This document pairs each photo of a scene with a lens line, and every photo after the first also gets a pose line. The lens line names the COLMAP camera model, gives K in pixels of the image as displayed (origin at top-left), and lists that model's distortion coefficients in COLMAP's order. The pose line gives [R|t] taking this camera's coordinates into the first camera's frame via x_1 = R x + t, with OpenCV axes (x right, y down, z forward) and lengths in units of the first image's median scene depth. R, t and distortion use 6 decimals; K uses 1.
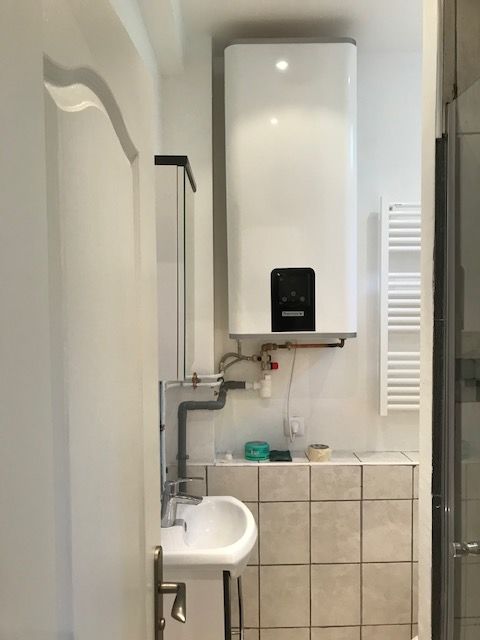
lens RADIAL K [[525.9, 0, 240.0], [0, 525.9, 320.0], [0, 0, 1]] dist [0.051351, -0.074959]
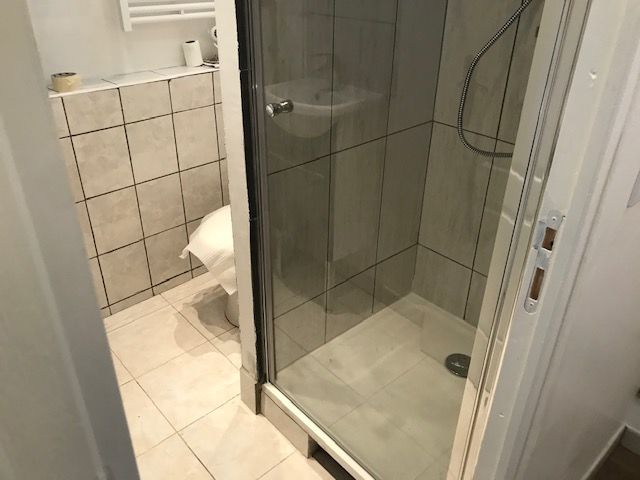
lens RADIAL K [[525.9, 0, 318.1], [0, 525.9, 231.3], [0, 0, 1]] dist [0.051351, -0.074959]
pose [[0.742845, -0.310790, 0.592951, -0.141827], [0.014493, 0.892969, 0.449885, 0.084631], [-0.669306, -0.325602, 0.667842, 0.052728]]
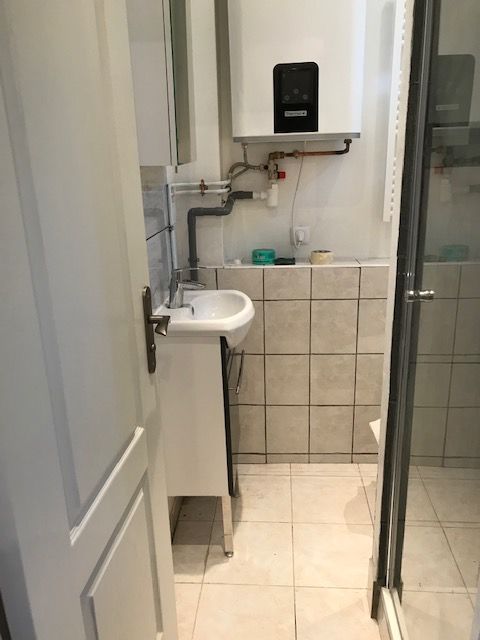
lens RADIAL K [[525.9, 0, 240.0], [0, 525.9, 320.0], [0, 0, 1]] dist [0.051351, -0.074959]
pose [[0.996941, 0.004899, -0.078003, 0.071246], [0.015733, 0.965026, 0.261680, 0.095535], [0.076557, -0.262107, 0.961997, -0.068329]]
